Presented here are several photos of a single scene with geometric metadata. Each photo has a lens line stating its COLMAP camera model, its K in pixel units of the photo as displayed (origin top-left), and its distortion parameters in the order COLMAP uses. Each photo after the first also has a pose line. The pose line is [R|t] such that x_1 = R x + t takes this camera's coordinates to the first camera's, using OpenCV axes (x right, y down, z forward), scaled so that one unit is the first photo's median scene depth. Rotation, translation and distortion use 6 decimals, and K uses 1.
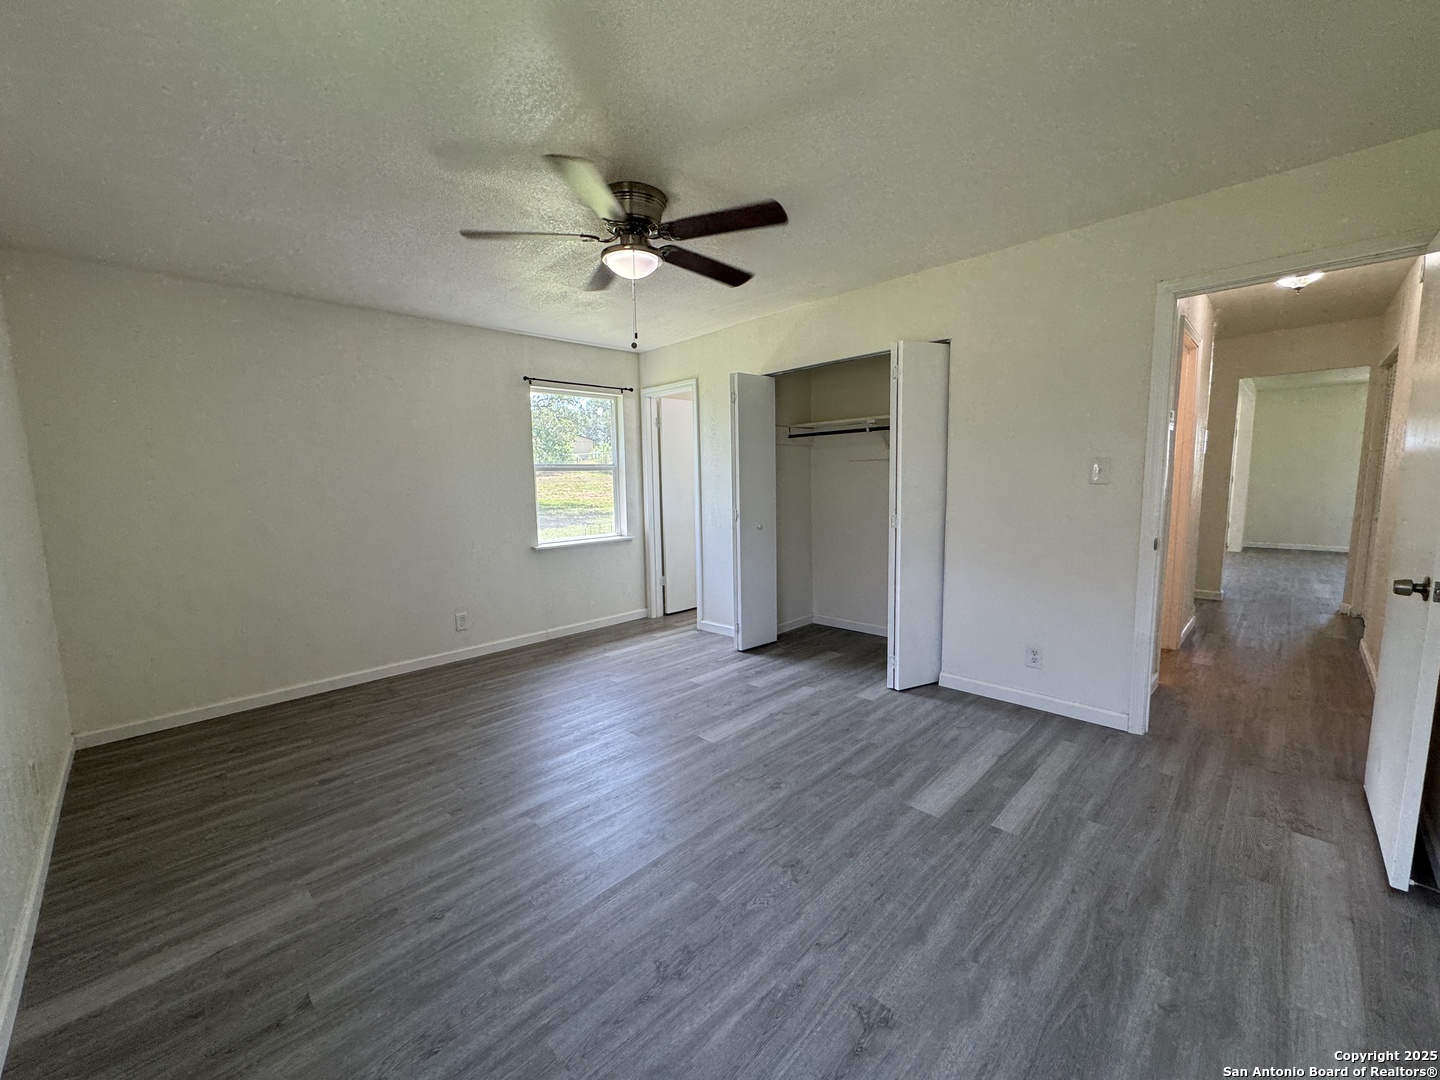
lens RADIAL K [[569.7, 0, 720.0], [0, 569.7, 540.0], [0, 0, 1]] dist [0.000793, -0.000088]
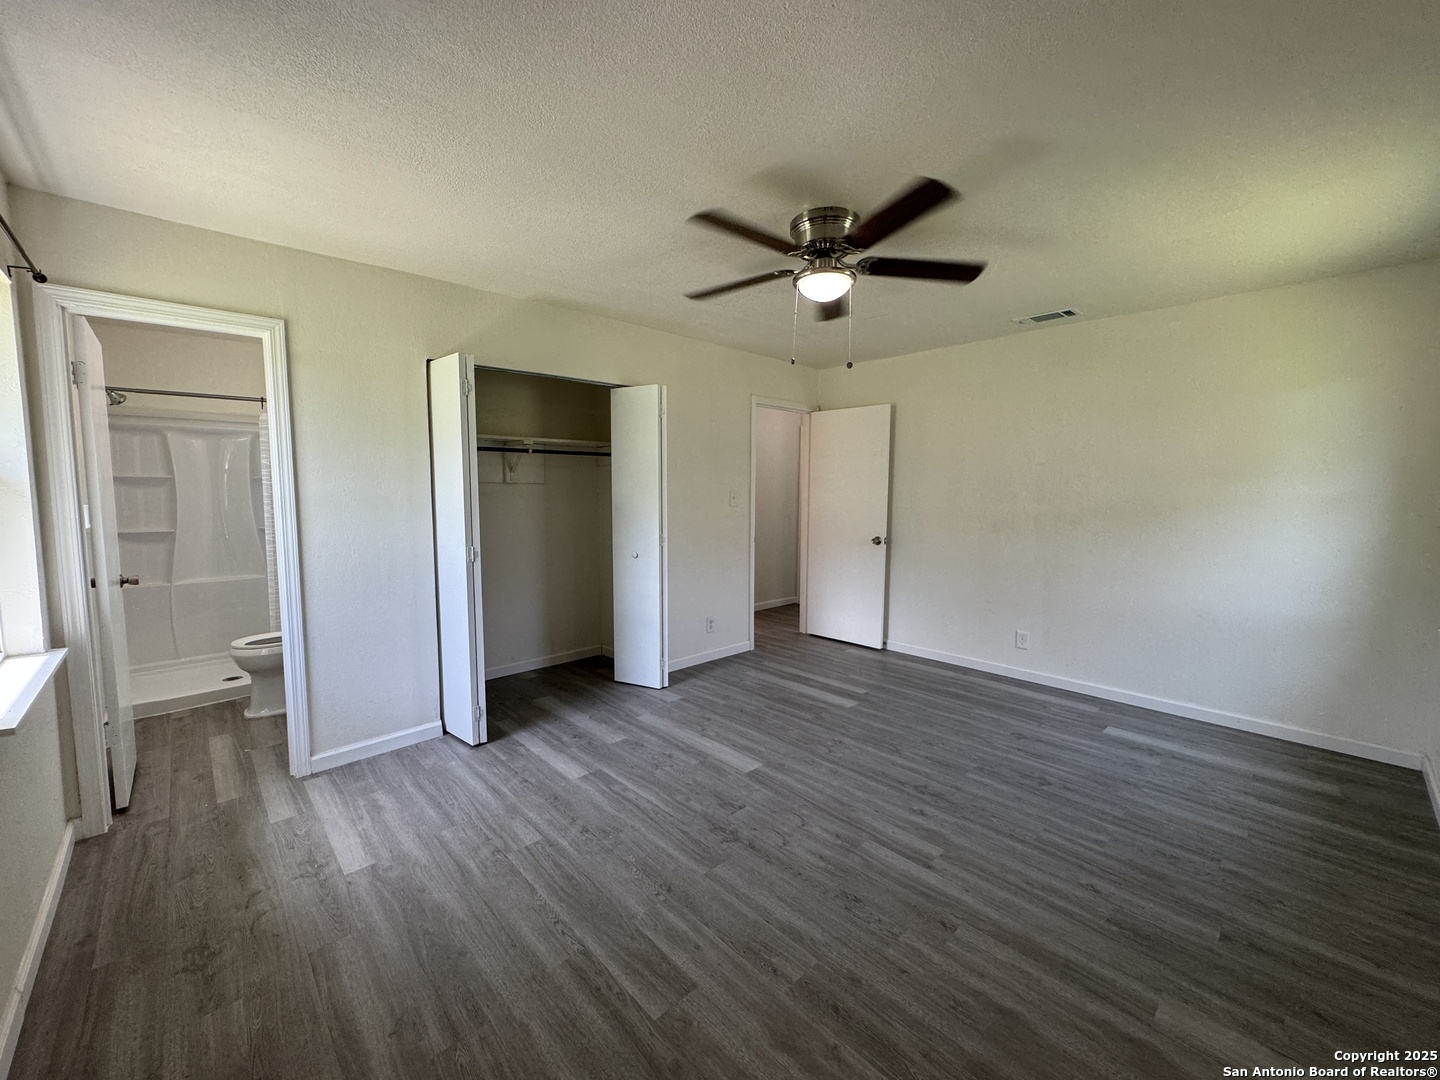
lens RADIAL K [[569.7, 0, 720.0], [0, 569.7, 540.0], [0, 0, 1]] dist [0.000793, -0.000088]
pose [[0.042545, -0.060684, 0.997250, -0.900613], [0.111332, 0.992225, 0.055629, -0.089872], [-0.992872, 0.108659, 0.048970, 0.896981]]
